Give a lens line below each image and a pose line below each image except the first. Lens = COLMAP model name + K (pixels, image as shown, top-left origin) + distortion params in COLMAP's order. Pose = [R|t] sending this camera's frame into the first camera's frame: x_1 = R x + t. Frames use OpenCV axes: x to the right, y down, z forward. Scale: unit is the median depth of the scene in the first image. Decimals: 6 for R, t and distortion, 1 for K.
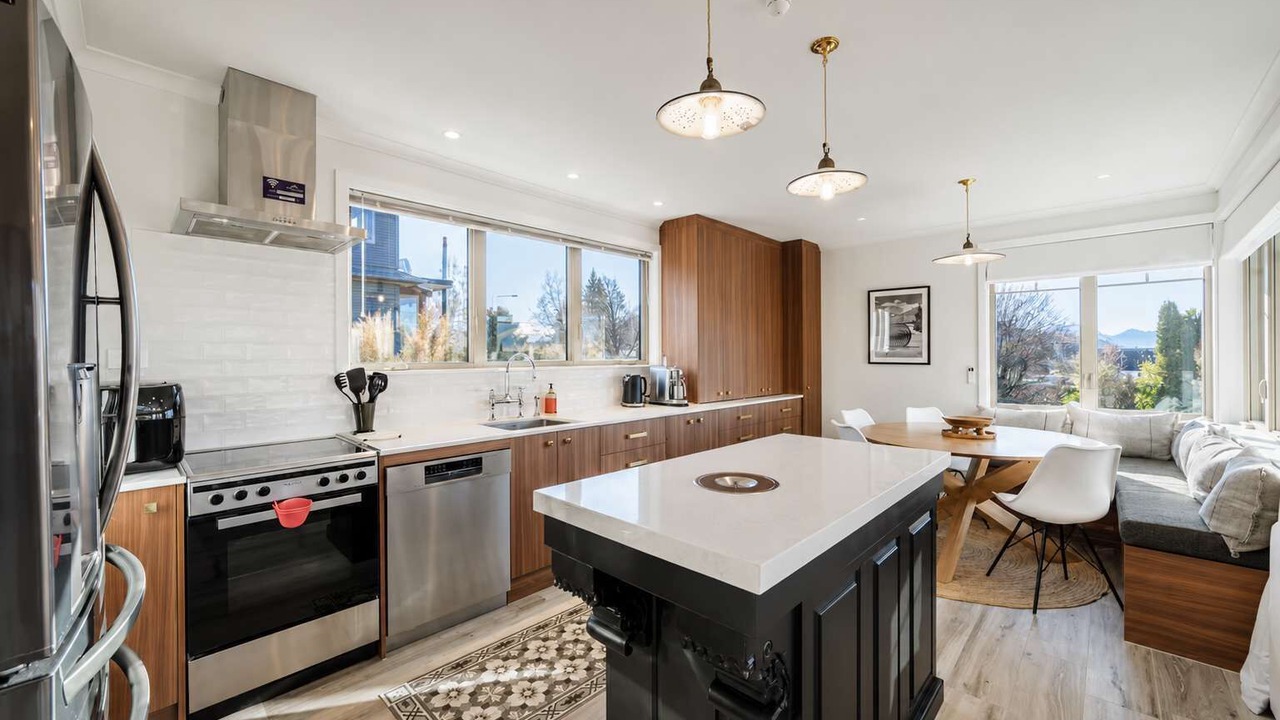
lens RADIAL K [[500.3, 0, 640.0], [0, 500.3, 360.0], [0, 0, 1]] dist [-0.001570, -0.000127]
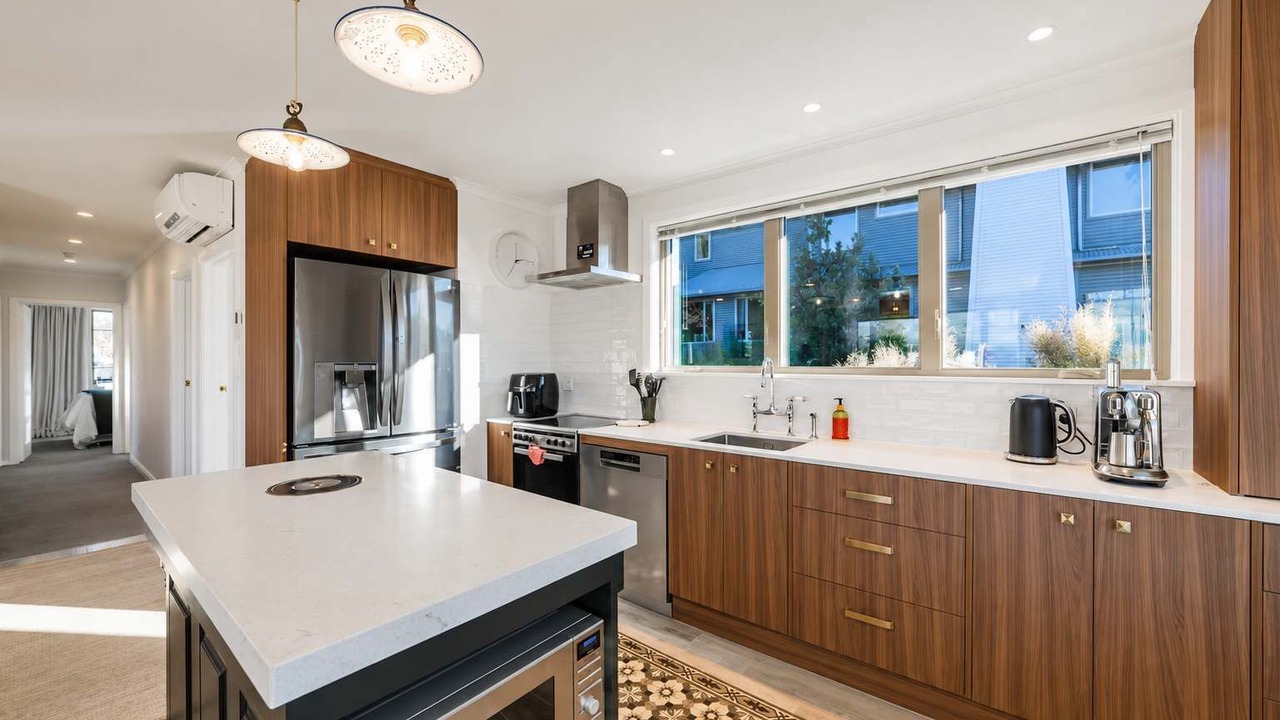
lens RADIAL K [[494.0, 0, 640.0], [0, 494.0, 360.0], [0, 0, 1]] dist [-0.000624, -0.000109]
pose [[0.094190, 0.008847, -0.995515, 0.472097], [-0.006737, 0.999943, 0.008249, -0.010888], [0.995531, 0.005930, 0.094244, 0.594726]]
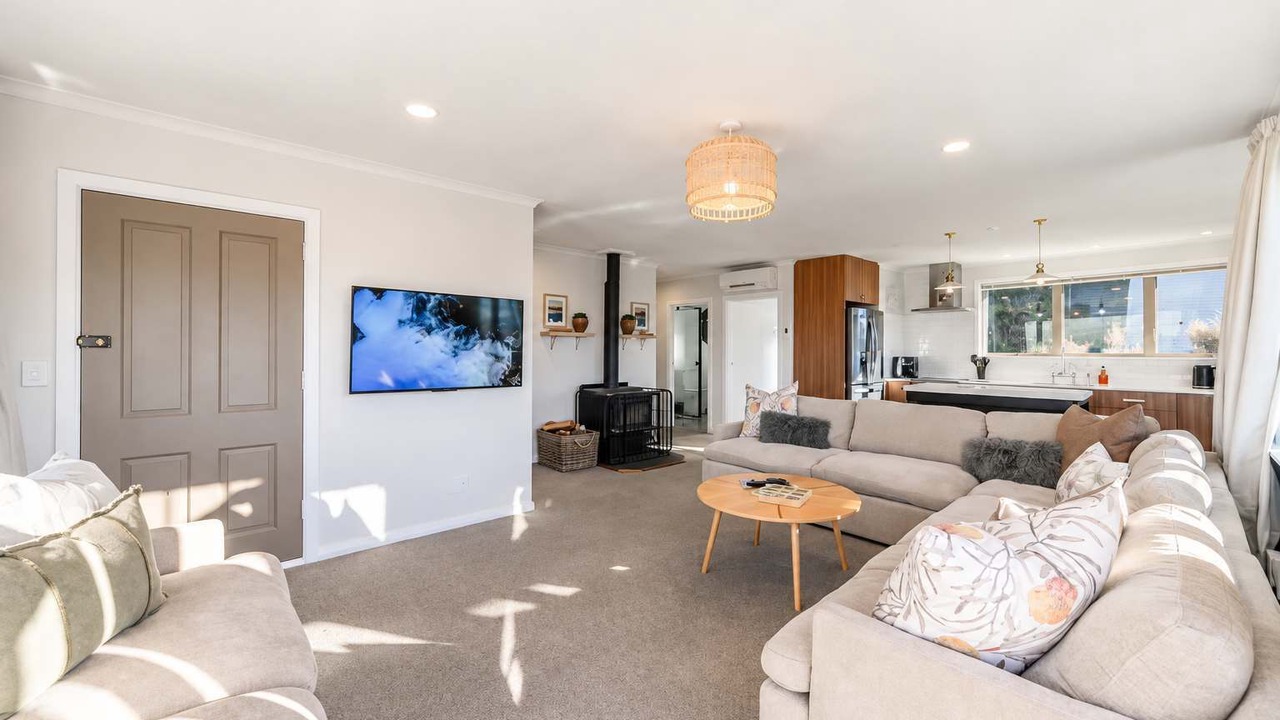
lens RADIAL K [[500.8, 0, 640.0], [0, 500.8, 360.0], [0, 0, 1]] dist [-0.004143, -0.000210]
pose [[-0.045664, 0.025662, -0.998627, 1.452327], [-0.010504, 0.999602, 0.026167, -0.002664], [0.998902, 0.011685, -0.045376, -0.443032]]
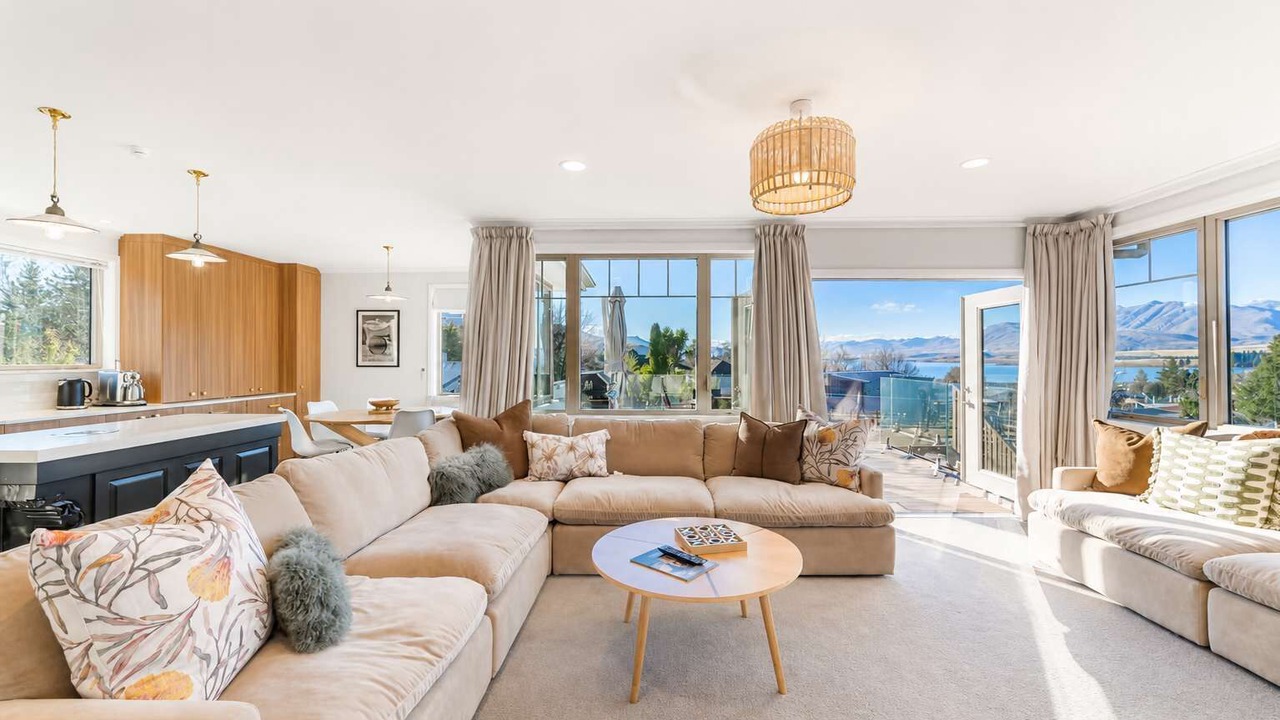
lens RADIAL K [[506.1, 0, 653.5], [0, 506.1, 360.4], [0, 0, 1]] dist [-0.001505, 0.000697]
pose [[0.737037, -0.003266, 0.675844, 0.182960], [0.007824, 0.999963, -0.003700, 0.003642], [-0.675807, 0.008014, 0.737035, -0.655373]]
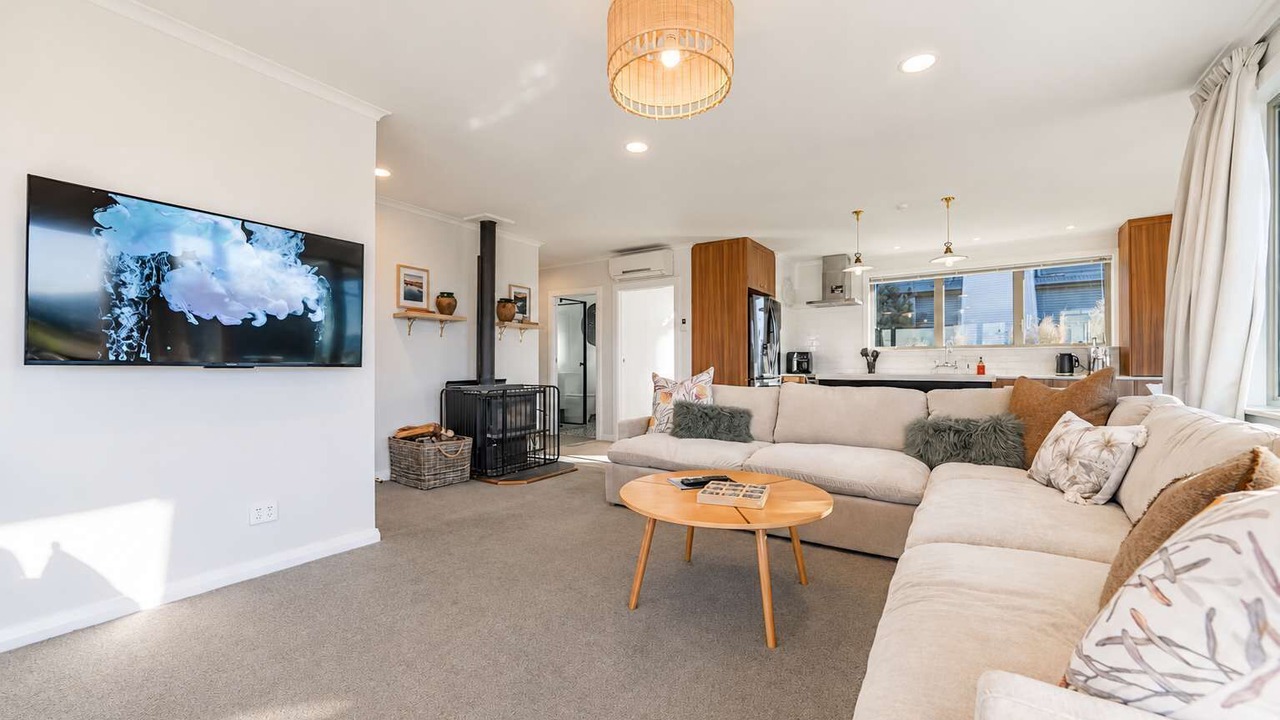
lens RADIAL K [[502.1, 0, 619.7], [0, 502.1, 370.7], [0, 0, 1]] dist [-0.013359, -0.000007]
pose [[0.166111, 0.011230, -0.986043, 1.214146], [-0.006173, 0.999927, 0.010348, 0.078660], [0.986088, 0.004368, 0.166169, -0.479822]]
